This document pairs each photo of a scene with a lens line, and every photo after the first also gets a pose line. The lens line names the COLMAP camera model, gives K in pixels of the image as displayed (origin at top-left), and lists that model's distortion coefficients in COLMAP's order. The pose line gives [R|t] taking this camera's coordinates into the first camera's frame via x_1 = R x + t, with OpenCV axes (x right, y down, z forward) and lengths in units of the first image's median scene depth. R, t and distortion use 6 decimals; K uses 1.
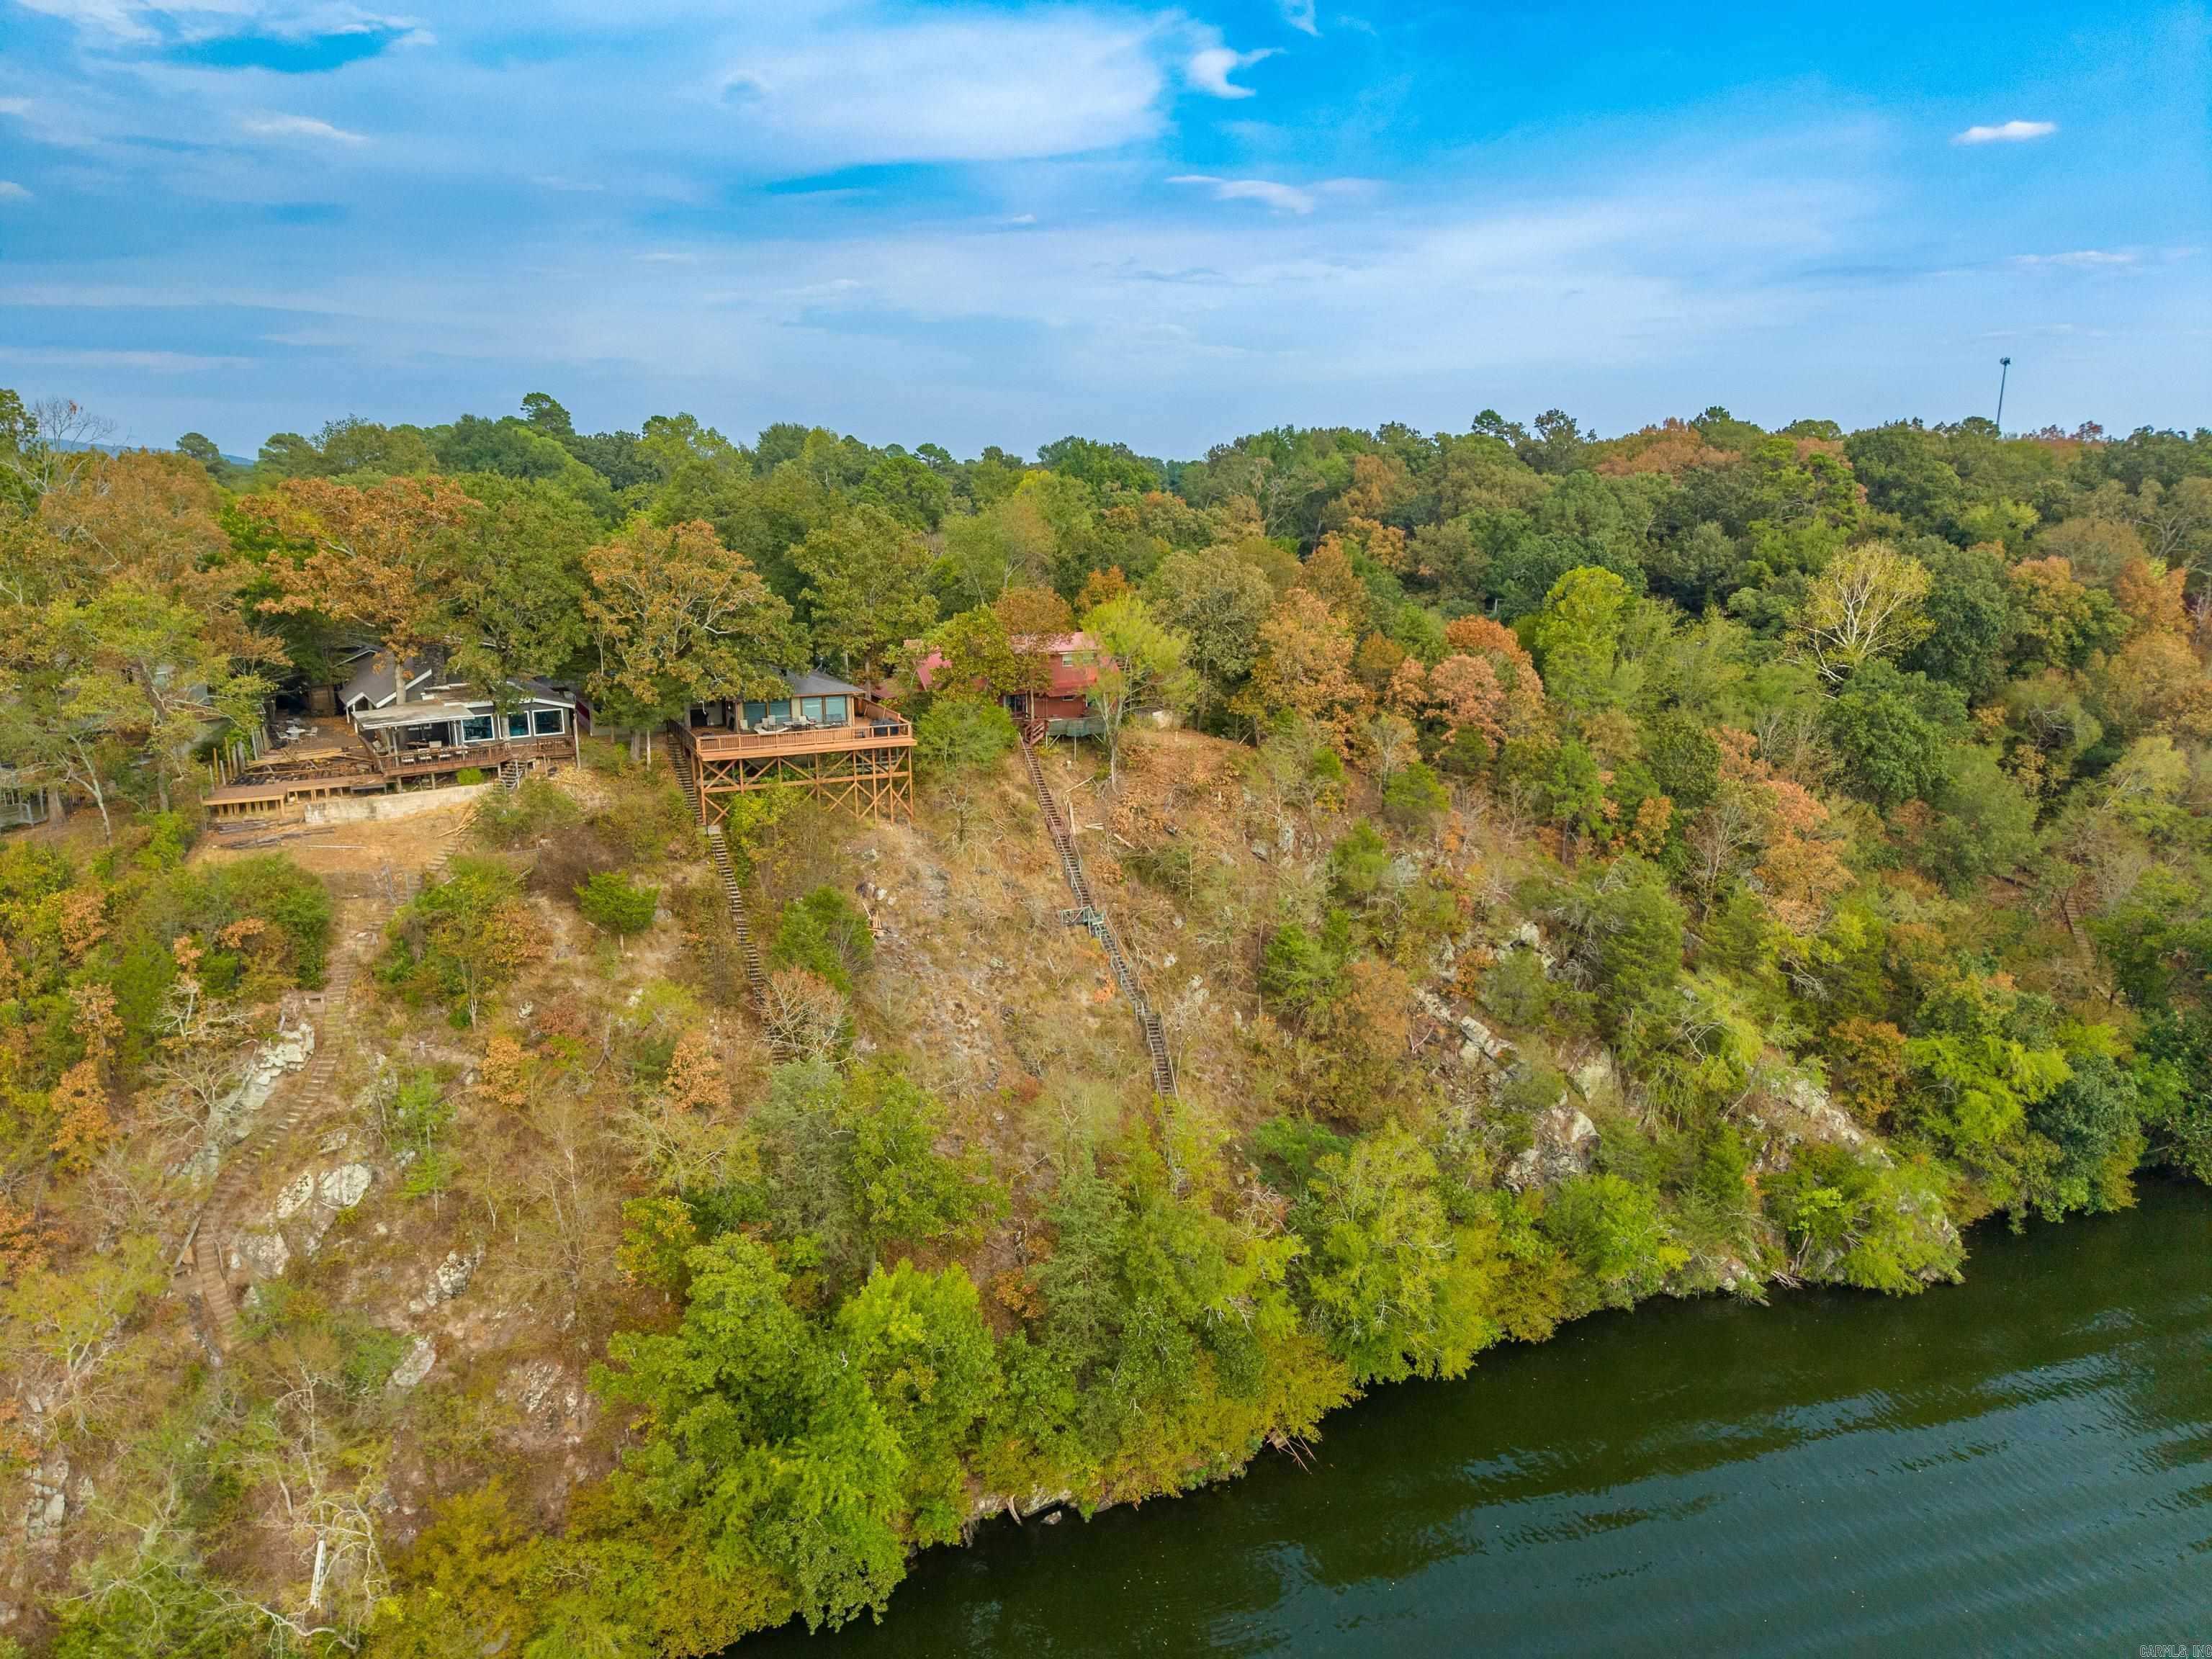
lens RADIAL K [[1518.3, 0, 1122.5], [0, 1518.3, 830.2], [0, 0, 1]] dist [0.021522, -0.019925]
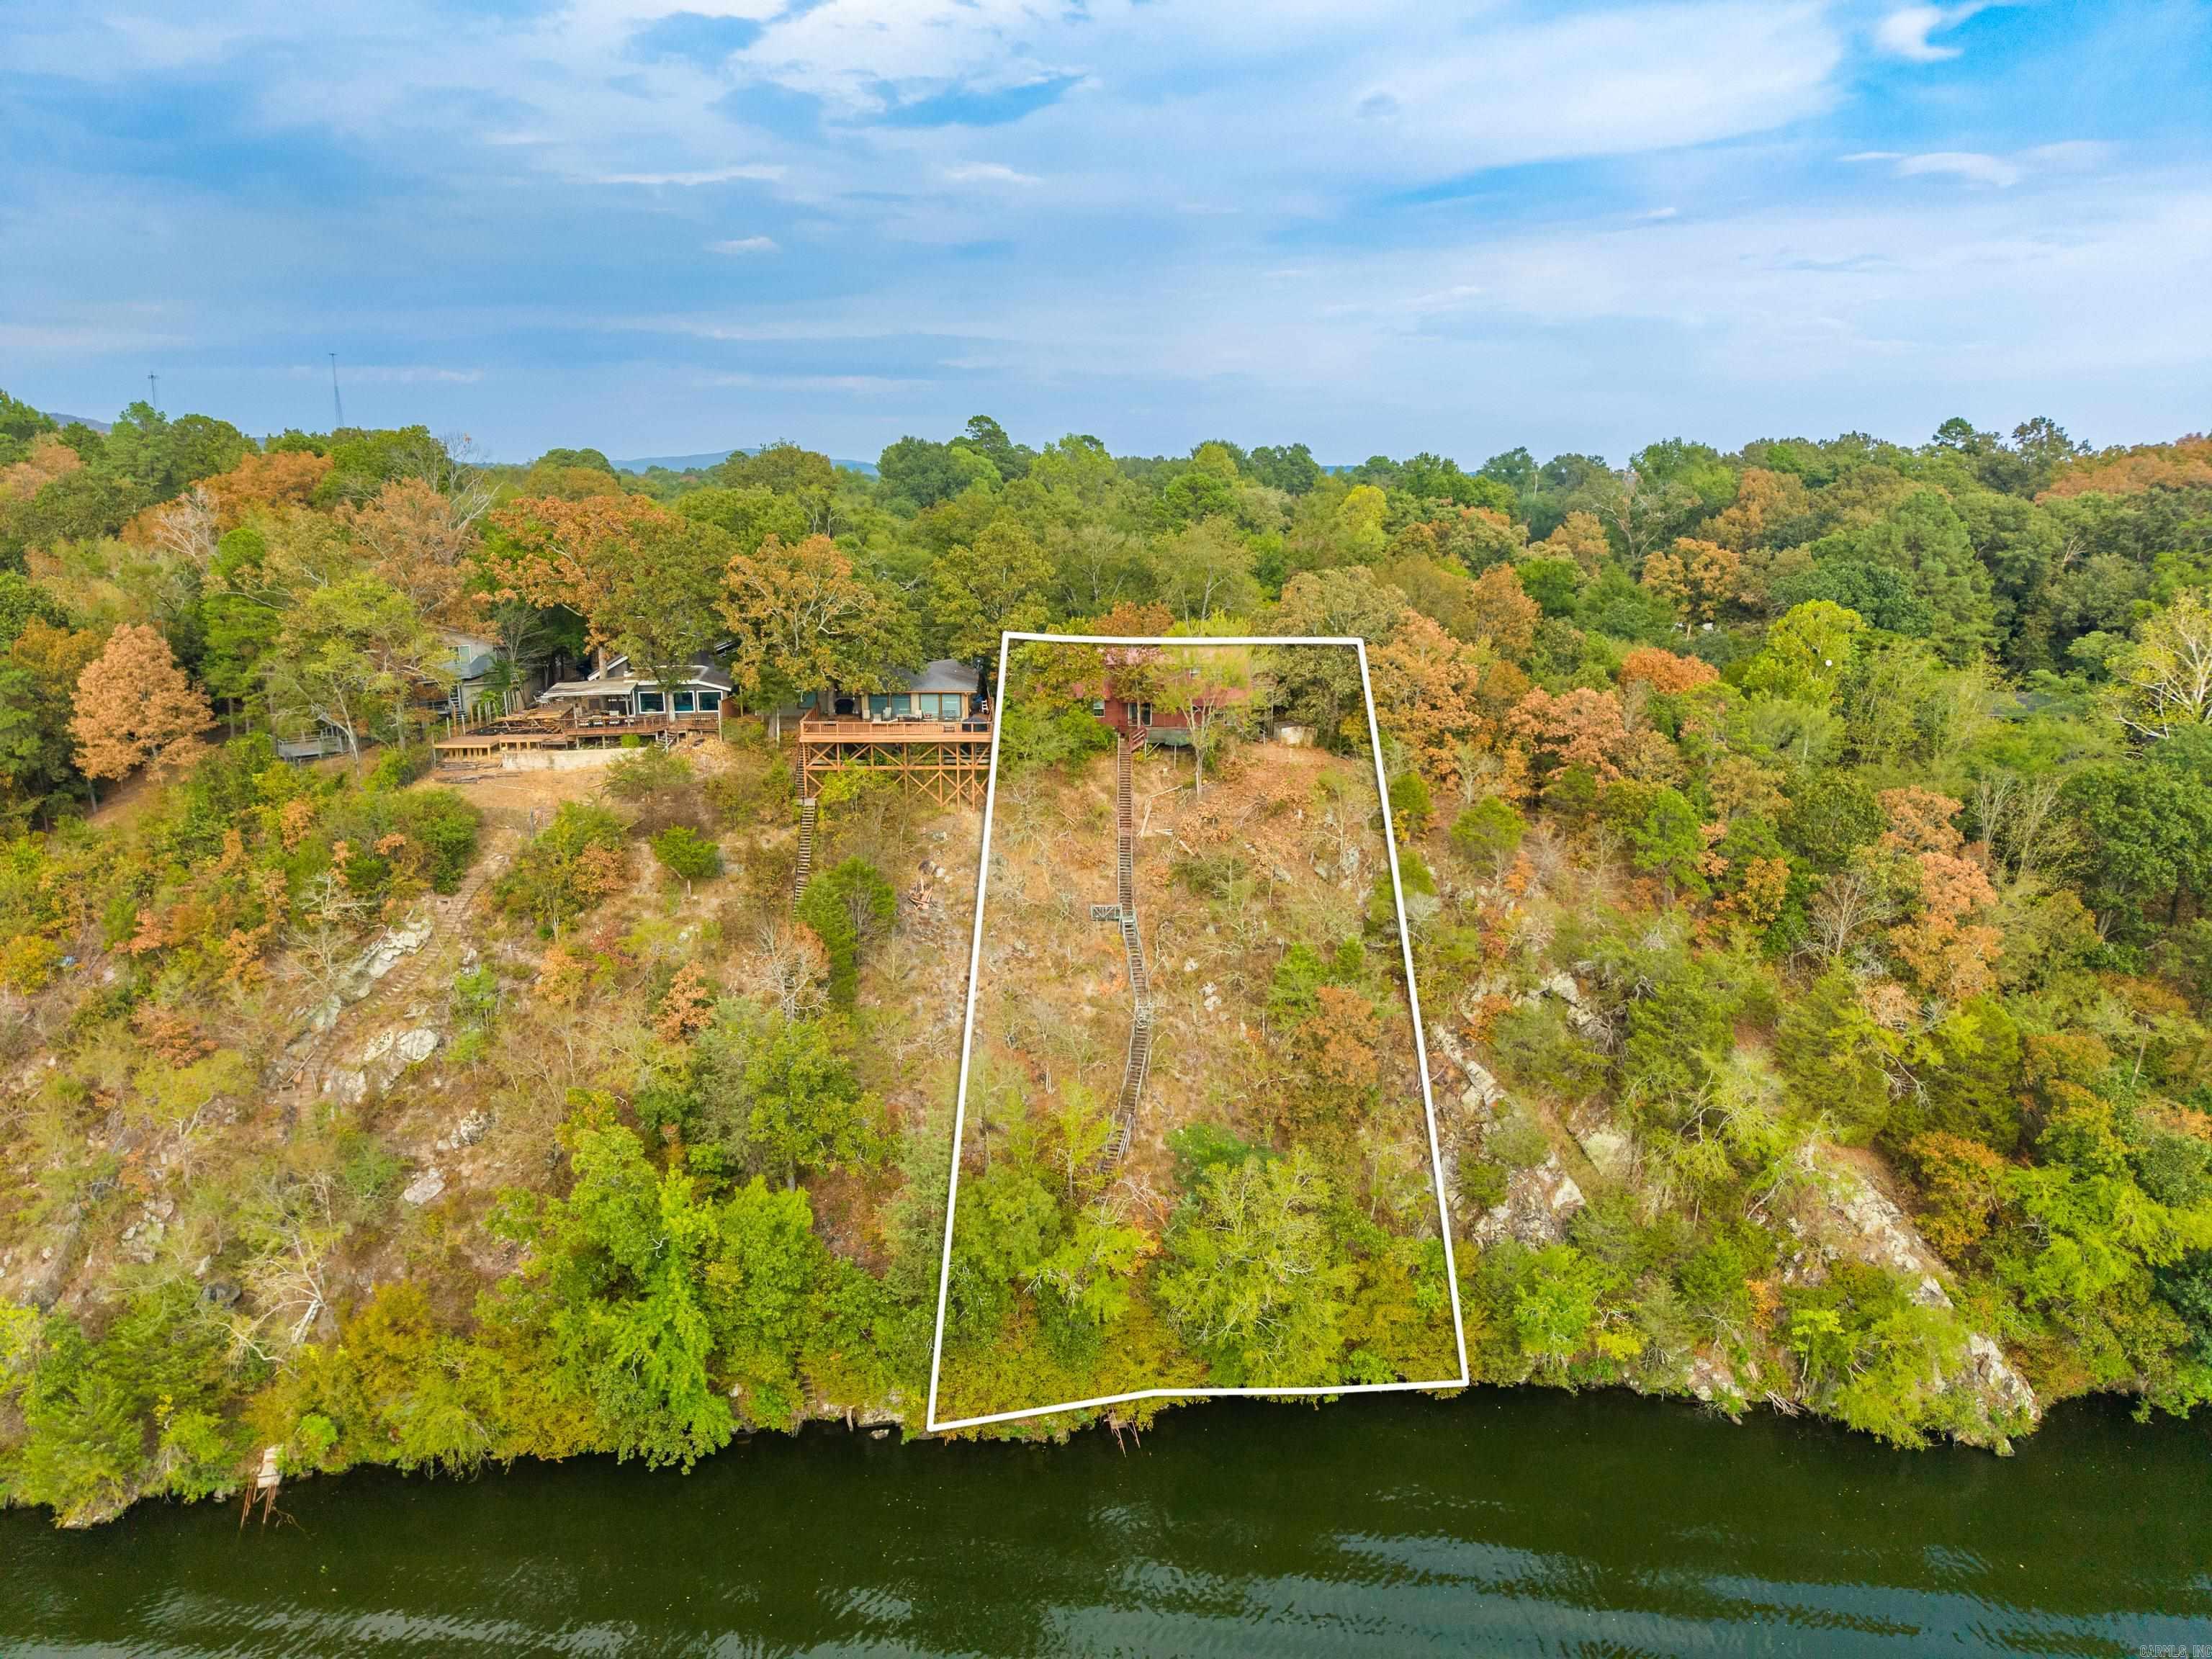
lens RADIAL K [[1533.4, 0, 1106.0], [0, 1533.4, 829.5], [0, 0, 1]] dist [0.030856, -0.036510]
pose [[0.919997, 0.089847, -0.381487, 0.367592], [-0.092984, 0.995615, 0.010244, -0.011763], [0.380735, 0.026048, 0.924317, 0.007238]]
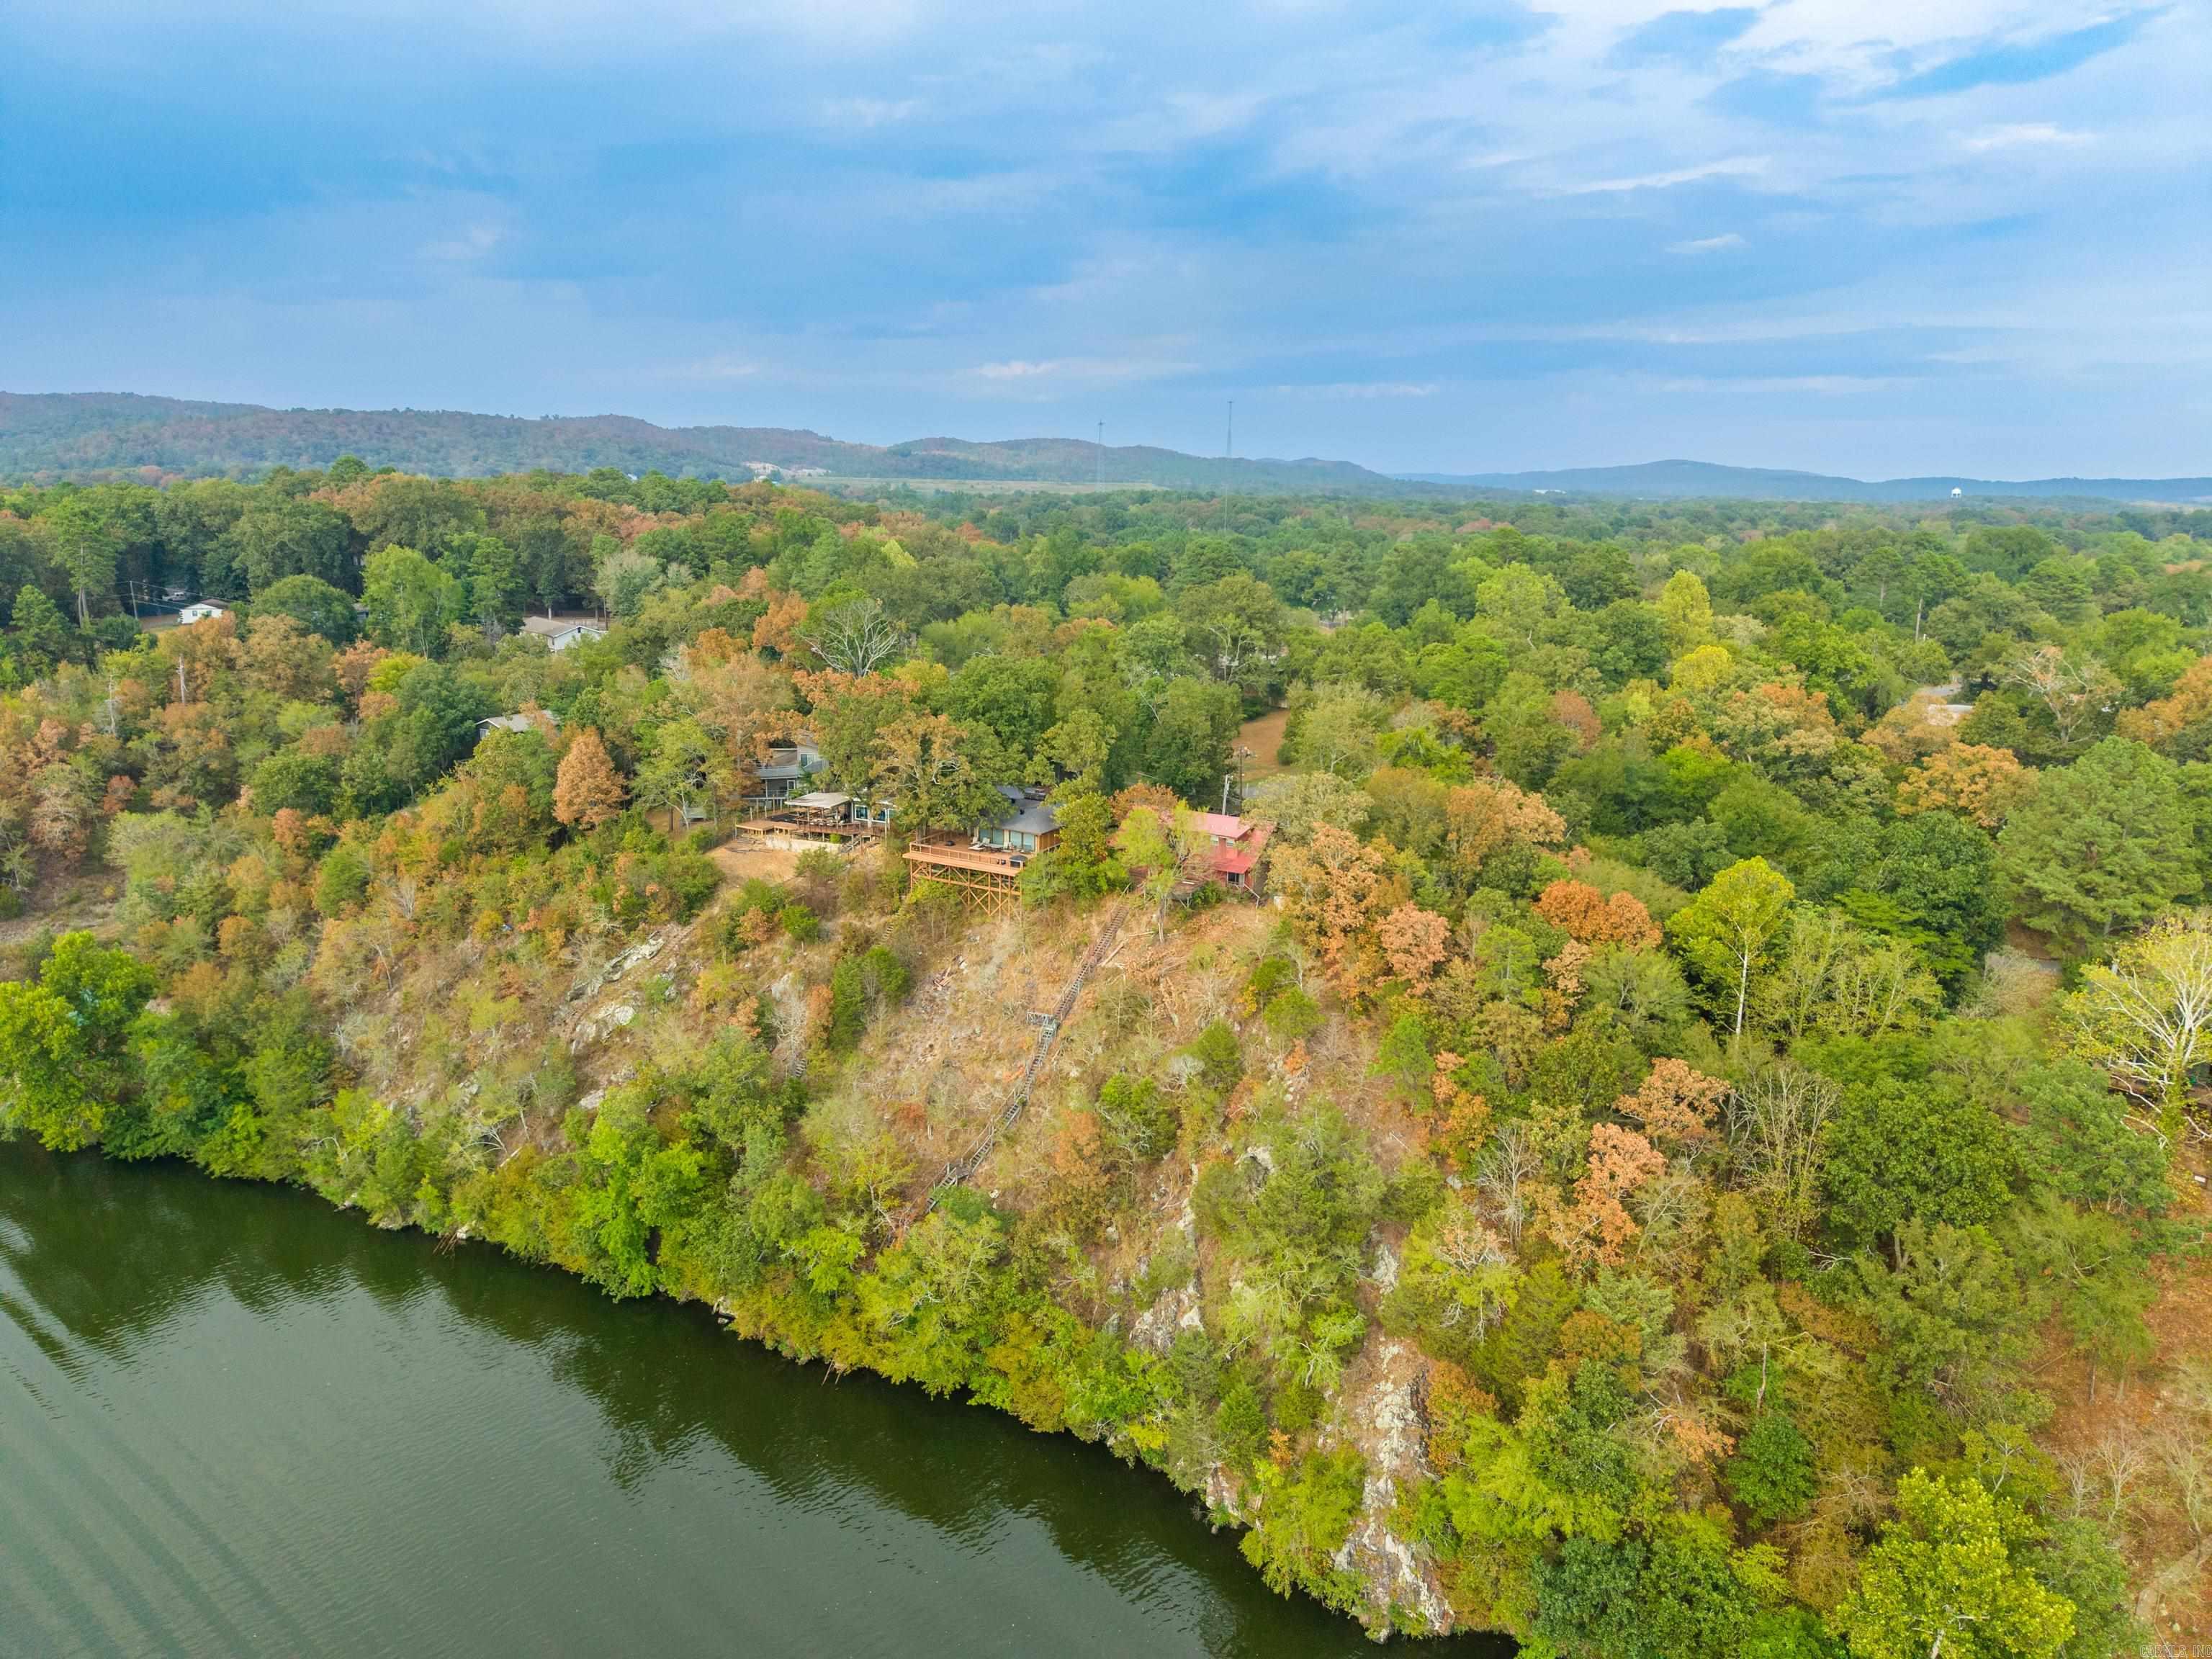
lens RADIAL K [[1543.6, 0, 1063.3], [0, 1543.6, 827.5], [0, 0, 1]] dist [0.051646, -0.037776]
pose [[0.521406, 0.195960, -0.830503, 1.131103], [-0.205109, 0.973521, 0.100934, -0.266034], [0.828291, 0.117716, 0.547793, 0.206534]]
